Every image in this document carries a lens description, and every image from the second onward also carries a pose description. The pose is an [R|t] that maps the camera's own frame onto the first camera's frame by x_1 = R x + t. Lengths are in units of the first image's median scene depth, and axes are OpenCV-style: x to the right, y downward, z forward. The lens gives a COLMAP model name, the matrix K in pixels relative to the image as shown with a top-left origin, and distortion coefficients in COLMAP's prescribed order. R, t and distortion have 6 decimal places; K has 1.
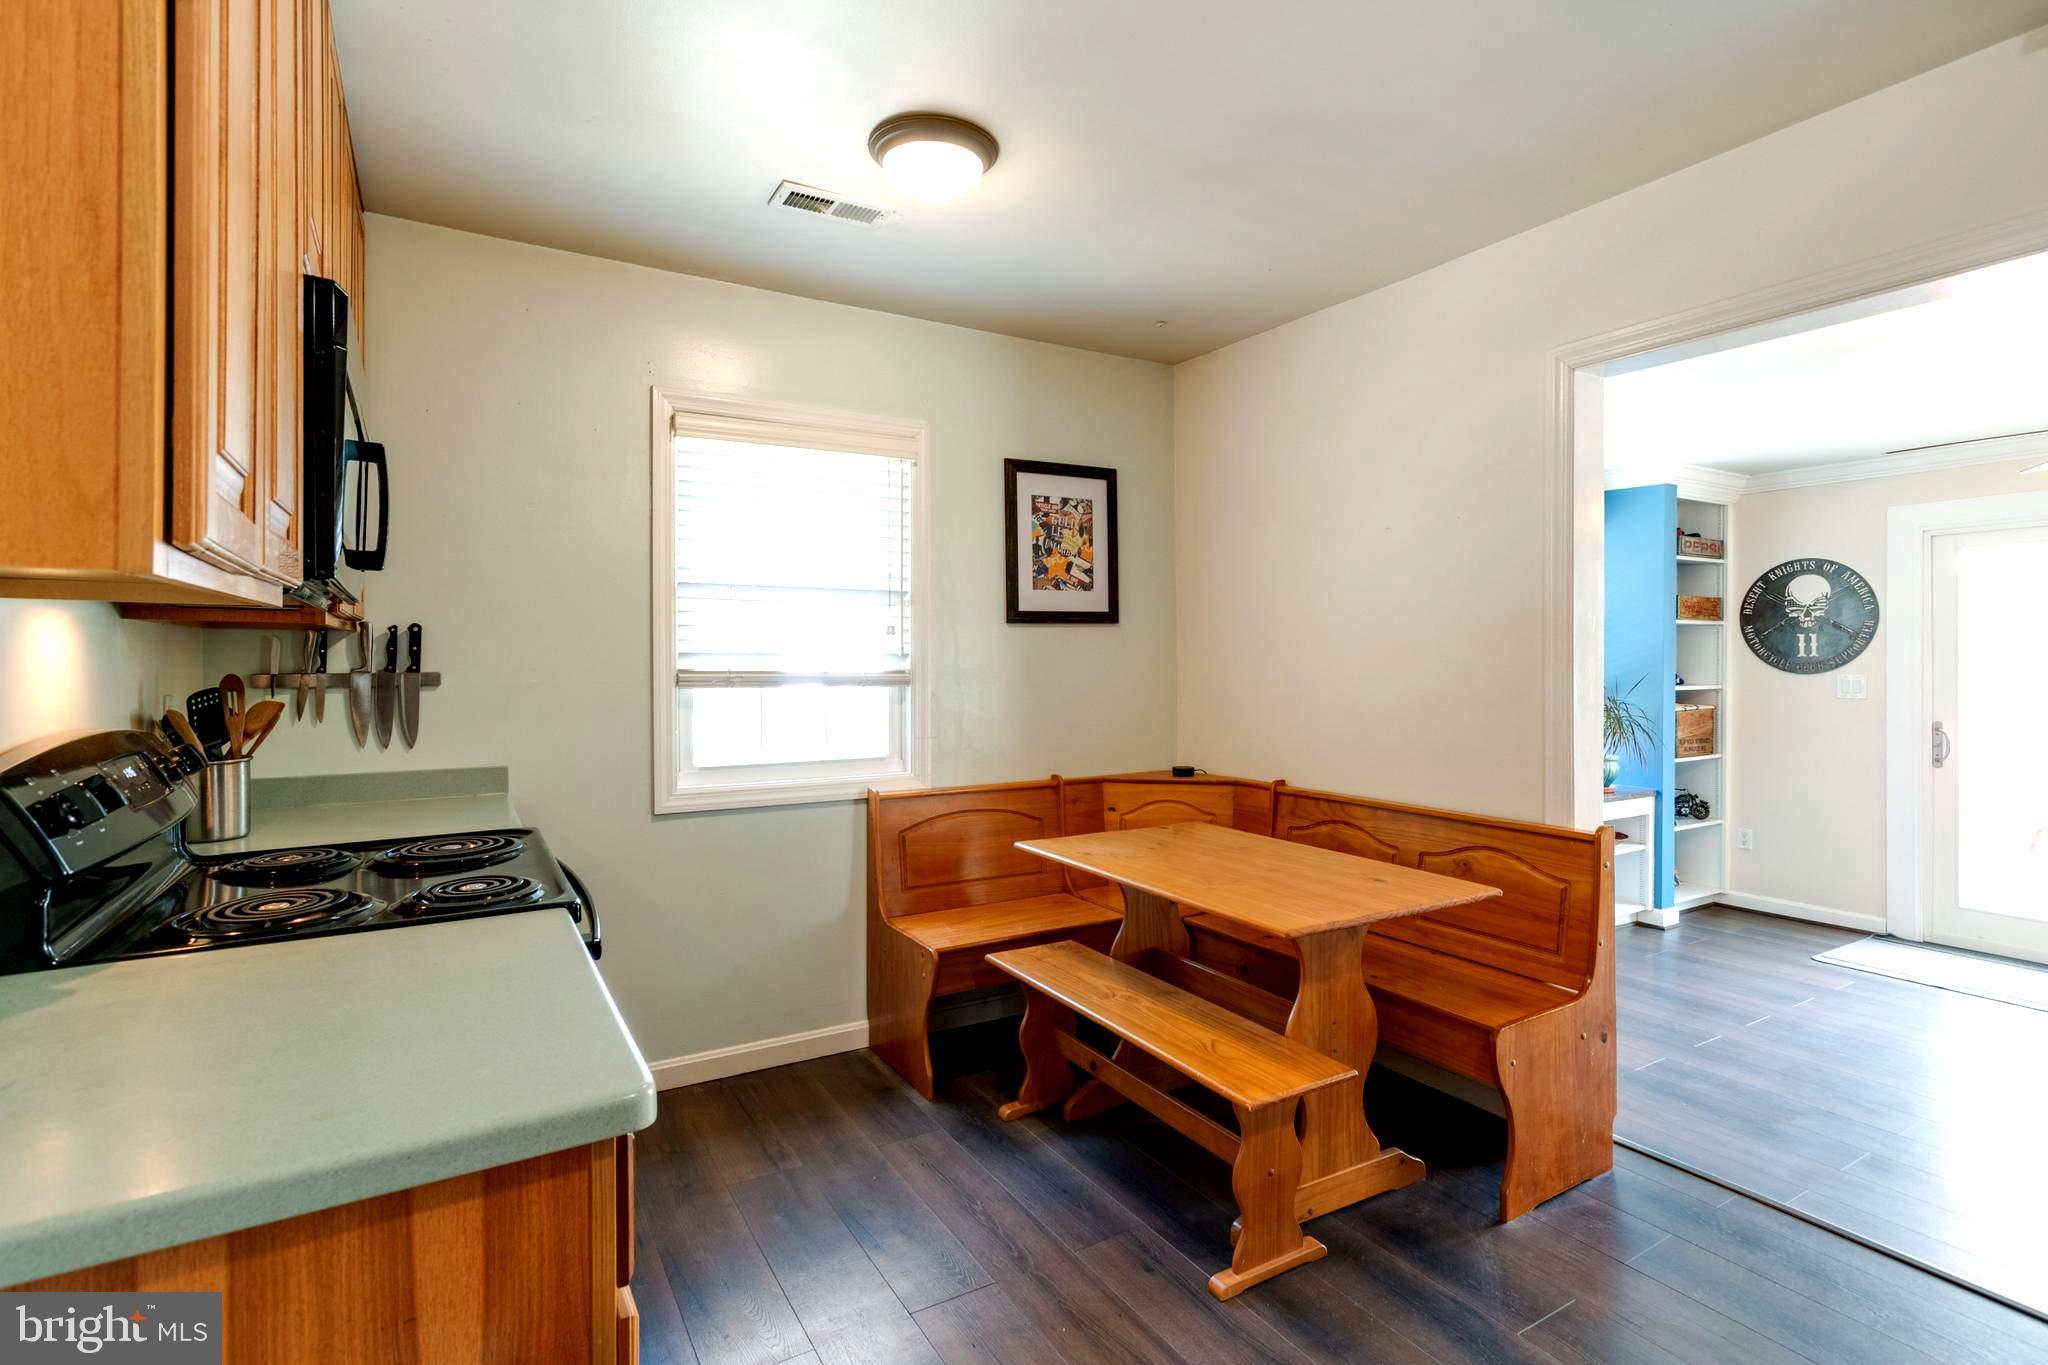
lens RADIAL K [[983.4, 0, 1057.0], [0, 983.4, 661.3], [0, 0, 1]] dist [-0.007412, 0.005244]
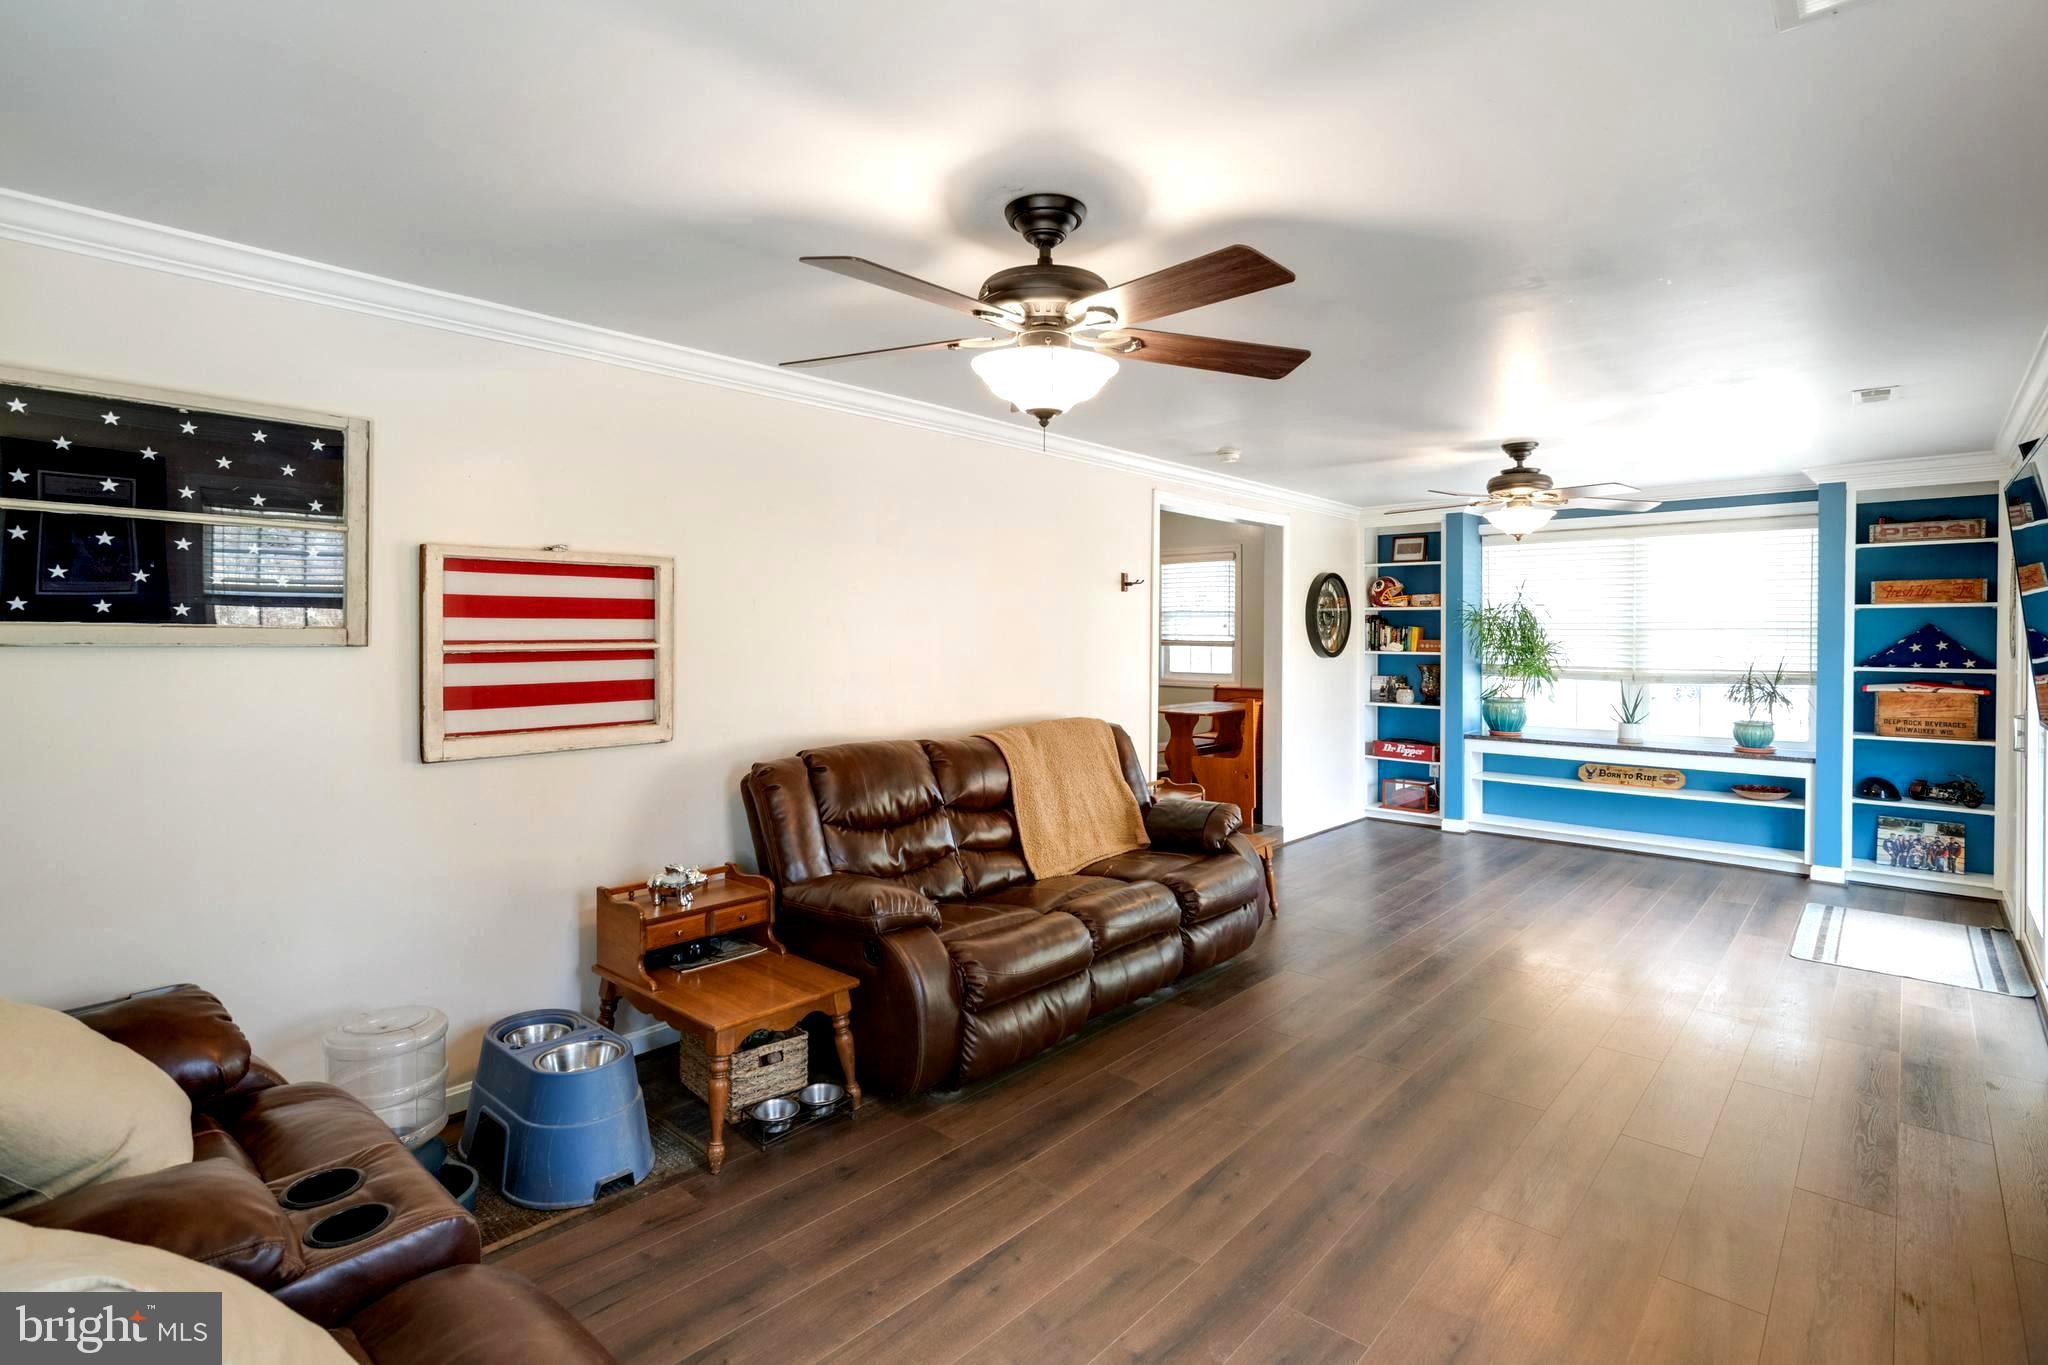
lens RADIAL K [[983.4, 0, 1028.9], [0, 983.4, 652.3], [0, 0, 1]] dist [-0.007412, 0.005244]
pose [[0.269268, 0.023522, -0.962778, 2.429330], [-0.003391, 0.999719, 0.023477, -0.023057], [0.963059, -0.003057, 0.269272, -0.271618]]
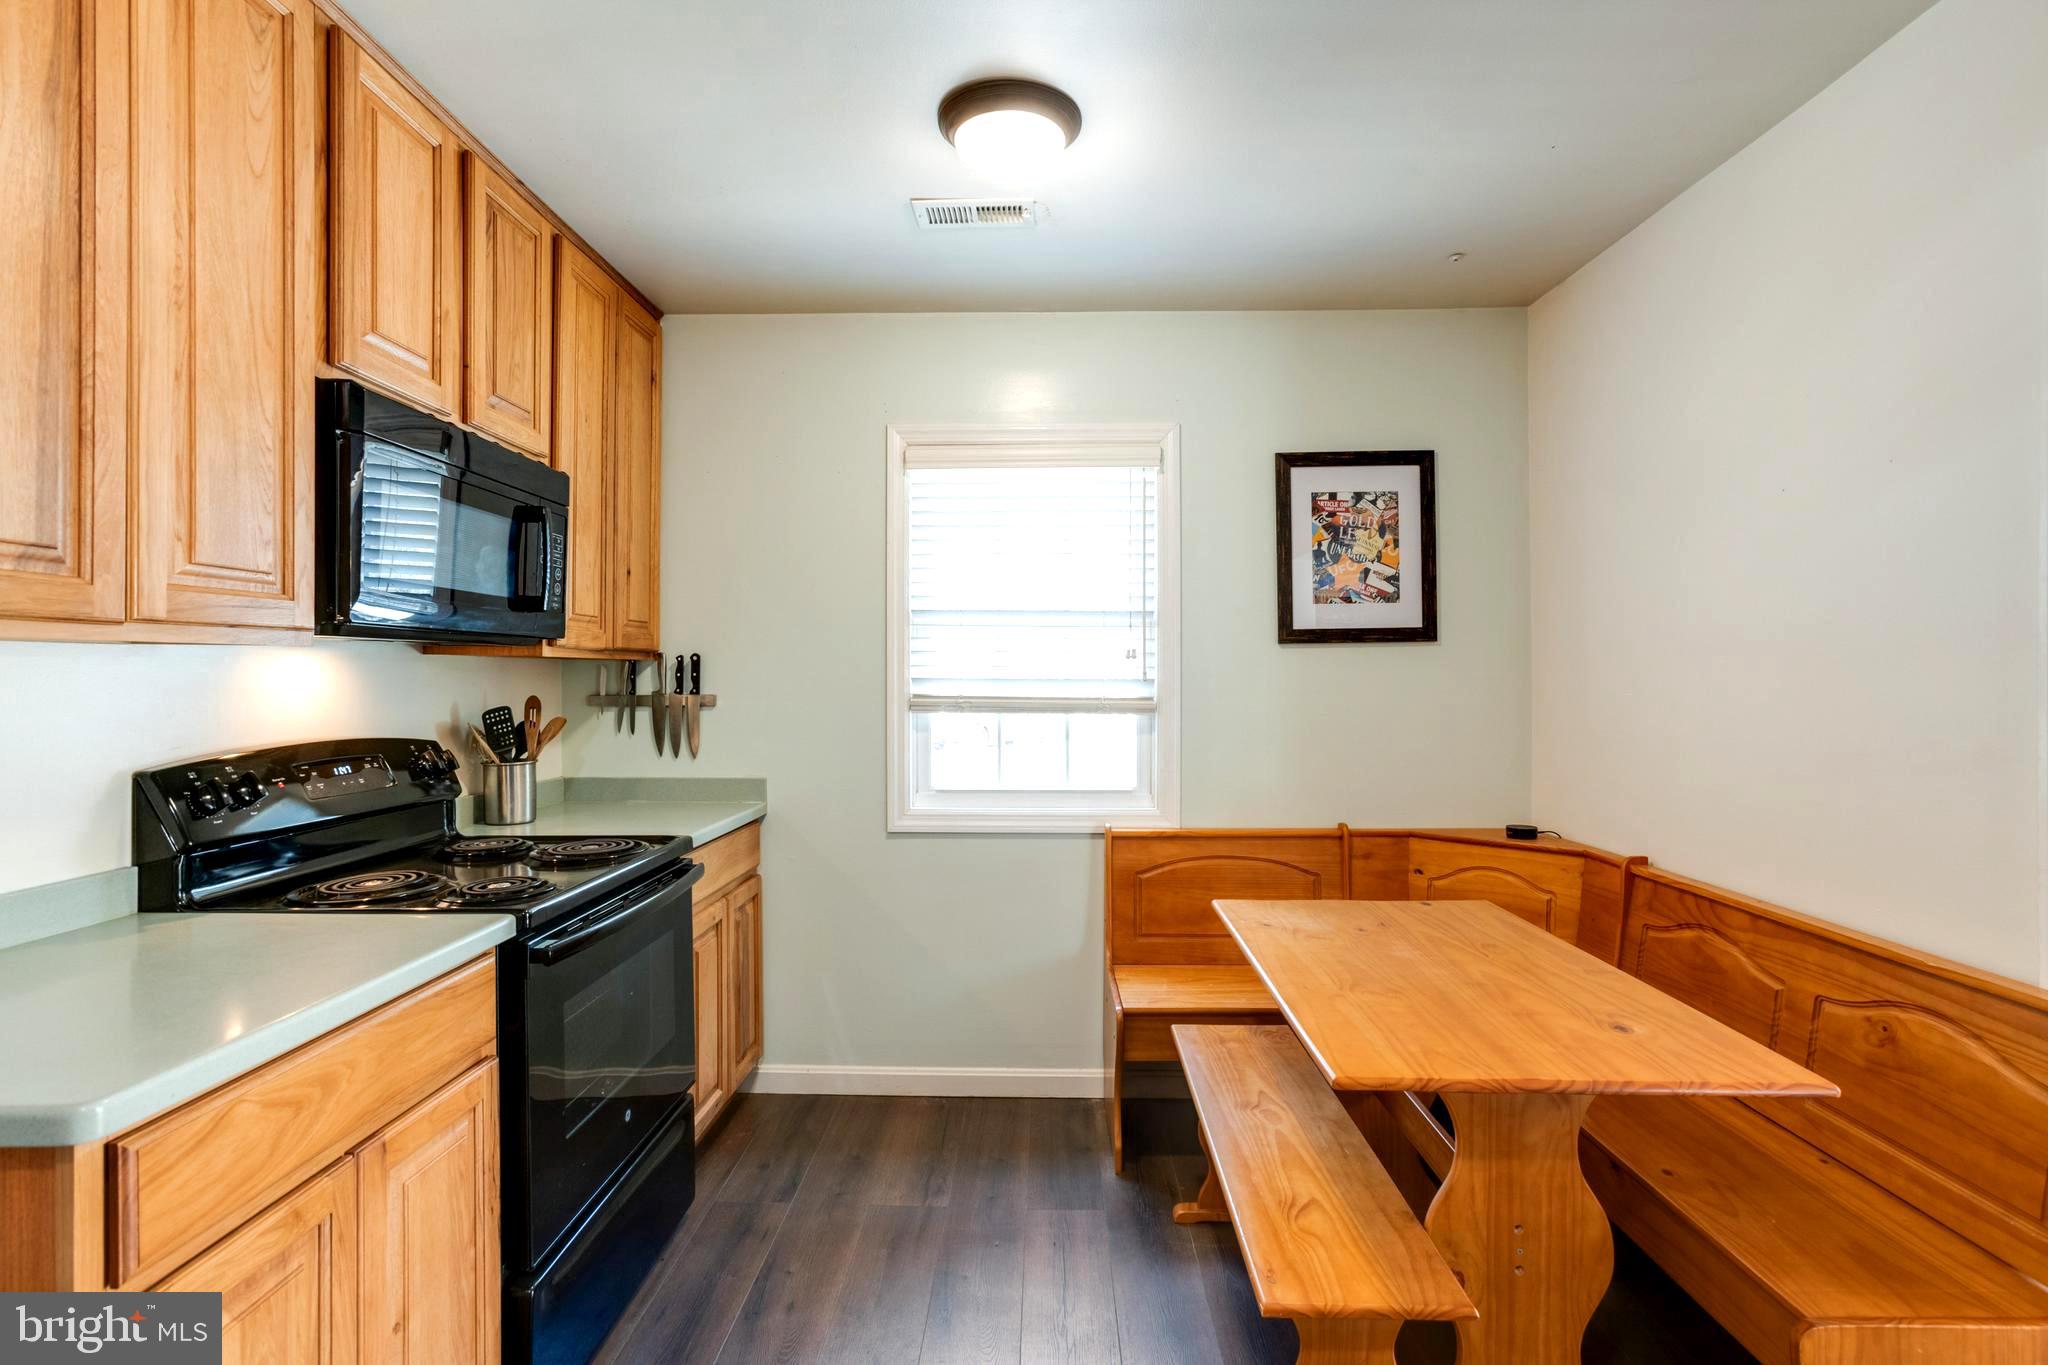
lens RADIAL K [[983.4, 0, 1042.6], [0, 983.4, 678.8], [0, 0, 1]] dist [-0.007412, 0.005244]
pose [[0.840674, 0.003252, -0.541531, 0.281838], [-0.004540, 0.999989, -0.001041, -0.007023], [0.541522, 0.003334, 0.840680, 0.188103]]
